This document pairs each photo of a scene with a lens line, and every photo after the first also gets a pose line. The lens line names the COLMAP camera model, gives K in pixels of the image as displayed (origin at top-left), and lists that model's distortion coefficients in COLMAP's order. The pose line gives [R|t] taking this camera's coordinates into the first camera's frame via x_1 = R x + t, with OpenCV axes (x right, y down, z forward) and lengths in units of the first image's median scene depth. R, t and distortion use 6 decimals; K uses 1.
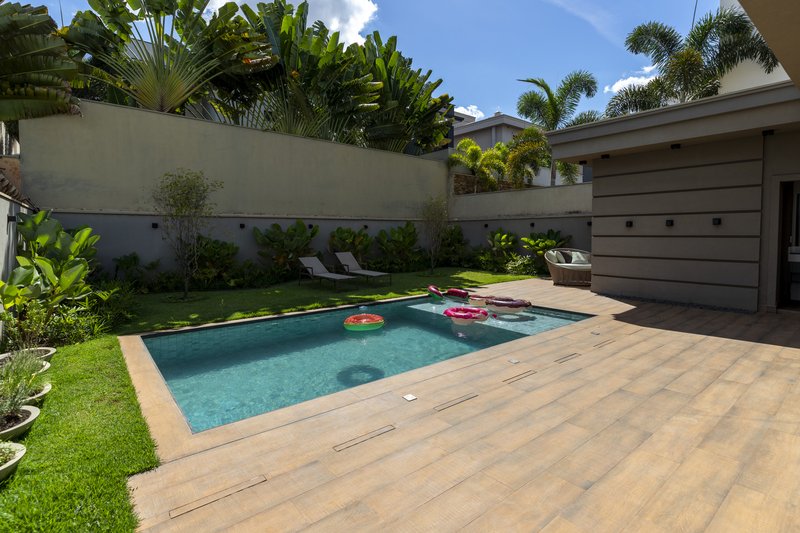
lens RADIAL K [[391.4, 0, 394.3], [0, 391.4, 248.0], [0, 0, 1]] dist [0.018020, 0.000379]
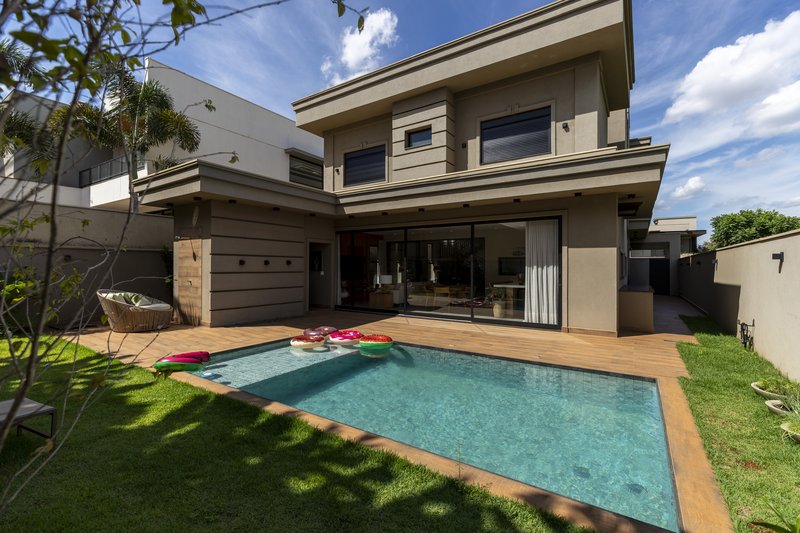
lens RADIAL K [[359.8, 0, 397.9], [0, 359.8, 264.4], [0, 0, 1]] dist [0.010723, 0.000057]
pose [[-0.309194, 0.011315, 0.950932, -0.415339], [0.034096, 0.999418, -0.000806, -0.026518], [-0.950388, 0.032174, -0.309400, 0.625766]]
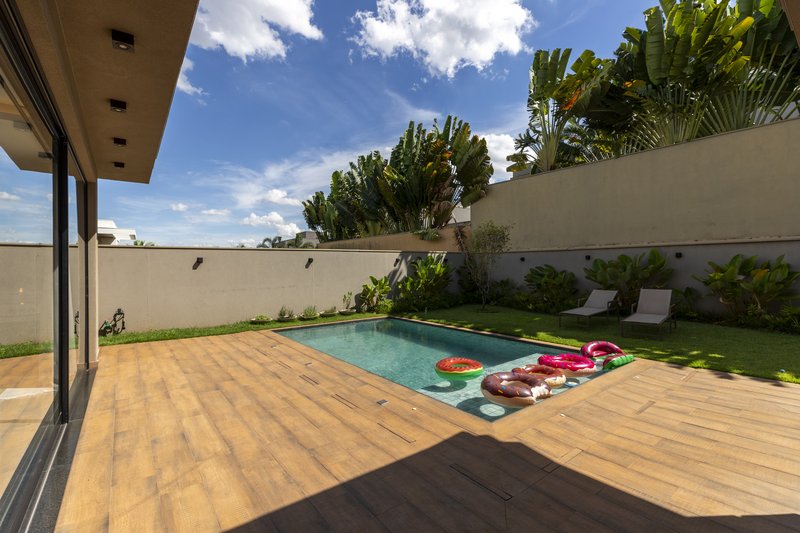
lens RADIAL K [[354.5, 0, 397.4], [0, 354.5, 265.3], [0, 0, 1]] dist [0.002657, 0.000306]
pose [[-0.015273, 0.001443, -0.999882, 0.556507], [-0.027352, 0.999624, 0.001860, -0.021491], [0.999509, 0.027378, -0.015228, 0.482603]]
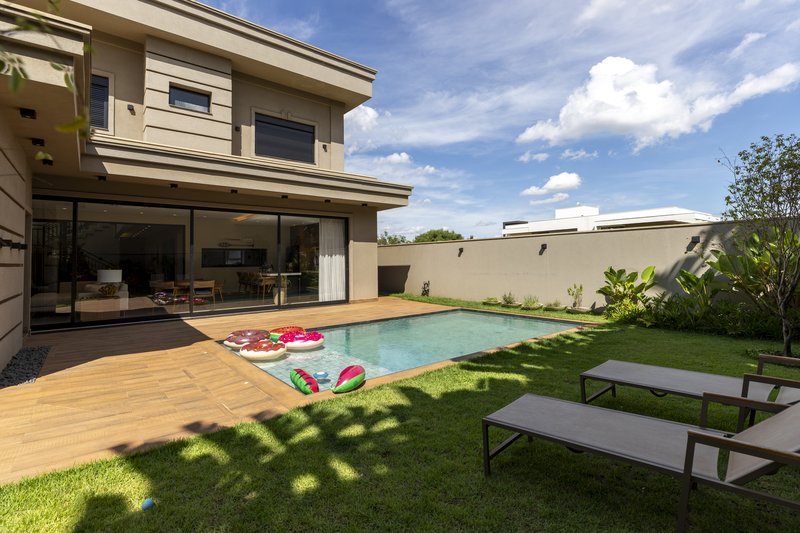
lens RADIAL K [[374.1, 0, 393.7], [0, 374.1, 249.5], [0, 0, 1]] dist [-0.001938, 0.000094]
pose [[-0.999710, 0.020316, -0.012892, 0.041907], [0.020249, 0.999781, 0.005320, -0.030141], [0.012997, 0.005058, -0.999903, 1.078248]]
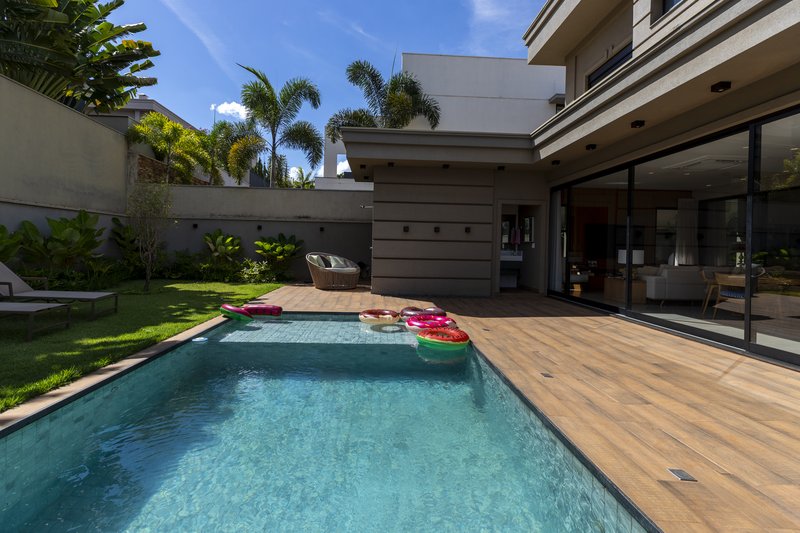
lens RADIAL K [[374.1, 0, 393.7], [0, 374.1, 249.5], [0, 0, 1]] dist [-0.001938, 0.000094]
pose [[0.582795, 0.011045, 0.812544, -0.196128], [0.007337, 0.999795, -0.018852, 0.011535], [-0.812586, 0.016948, 0.582595, 0.293232]]
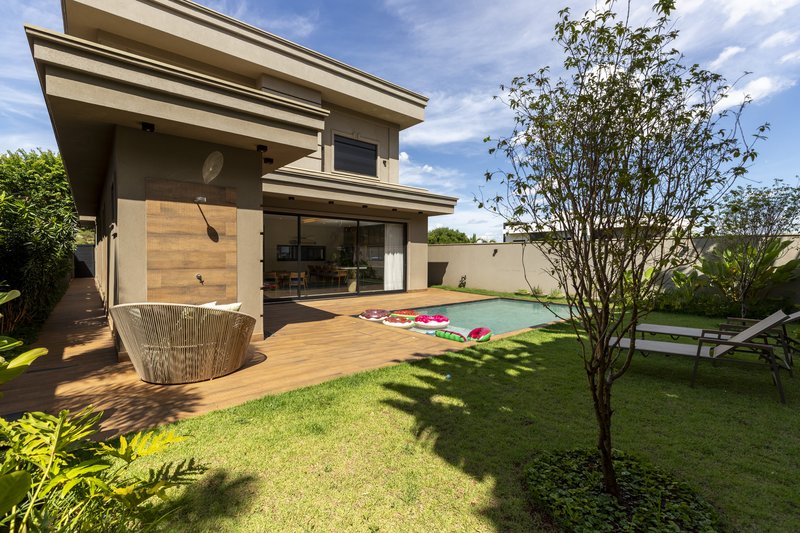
lens RADIAL K [[357.8, 0, 400.0], [0, 357.8, 266.5], [0, 0, 1]] dist [-0.016015, 0.000020]
pose [[-0.999068, 0.004498, -0.042922, 0.216761], [0.001655, 0.997815, 0.066048, -0.046769], [0.043125, 0.065915, -0.996893, 1.246867]]
